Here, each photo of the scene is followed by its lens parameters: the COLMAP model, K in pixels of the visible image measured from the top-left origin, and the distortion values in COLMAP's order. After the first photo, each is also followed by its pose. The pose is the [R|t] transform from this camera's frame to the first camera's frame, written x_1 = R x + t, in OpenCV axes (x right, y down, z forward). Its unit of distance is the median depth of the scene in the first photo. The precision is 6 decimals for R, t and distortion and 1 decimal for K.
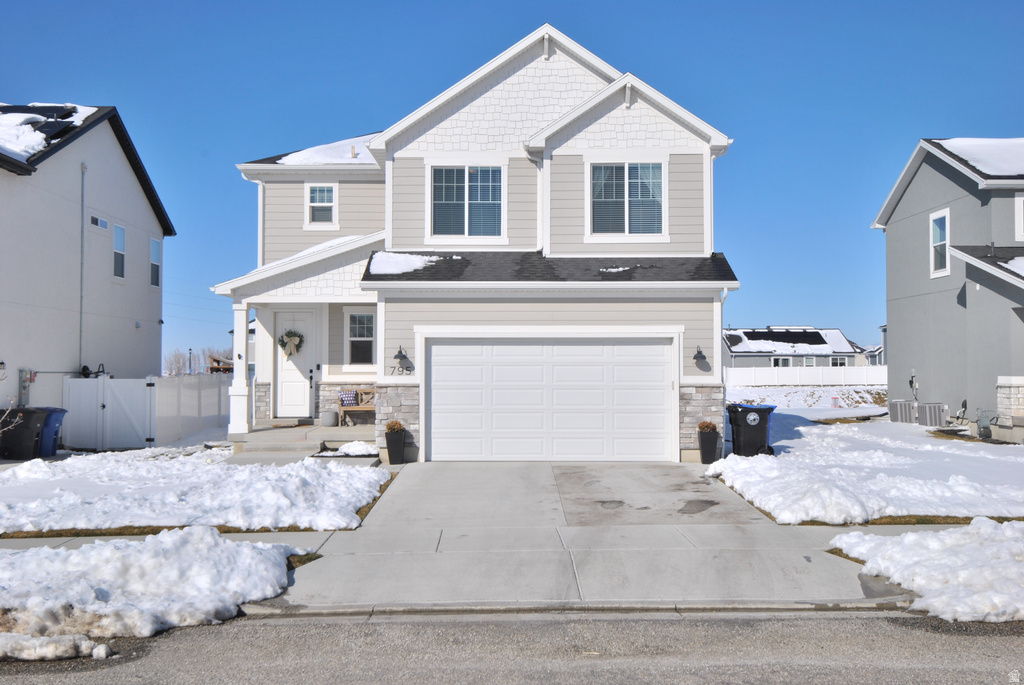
lens RADIAL K [[1056.2, 0, 512.7], [0, 1056.2, 342.6], [0, 0, 1]] dist [0.005110, 0.000000]
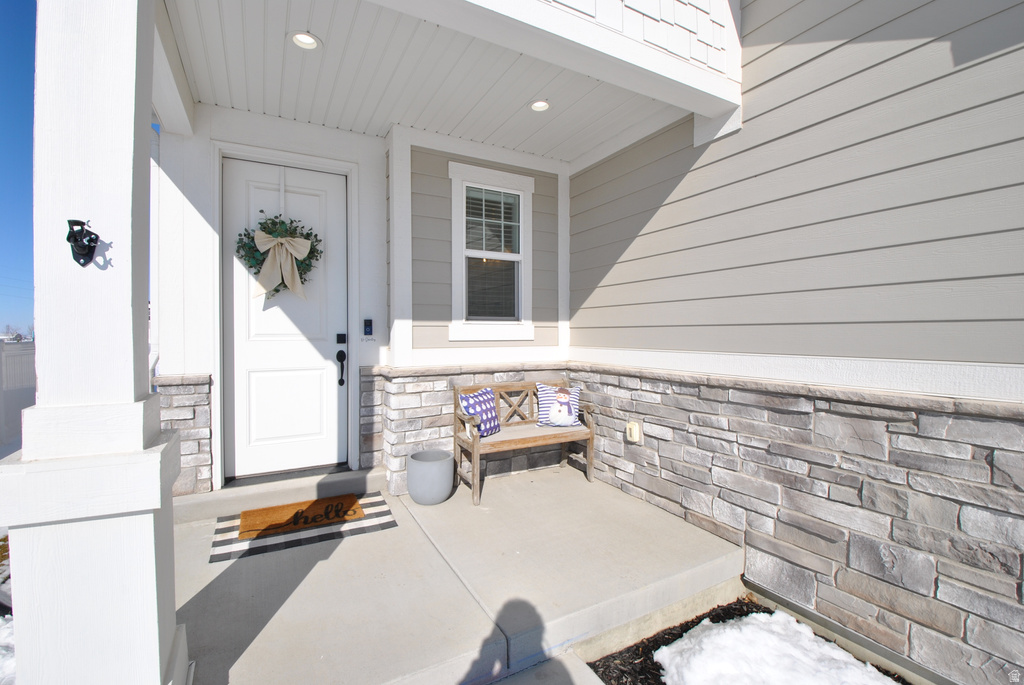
lens RADIAL K [[452.9, 0, 512.0], [0, 452.9, 342.3], [0, 0, 1]] dist [-0.015524, -0.000094]
pose [[0.872267, -0.011076, 0.488905, -0.216764], [-0.015010, 0.998666, 0.049404, 0.020021], [-0.488800, -0.050432, 0.870937, 0.839854]]
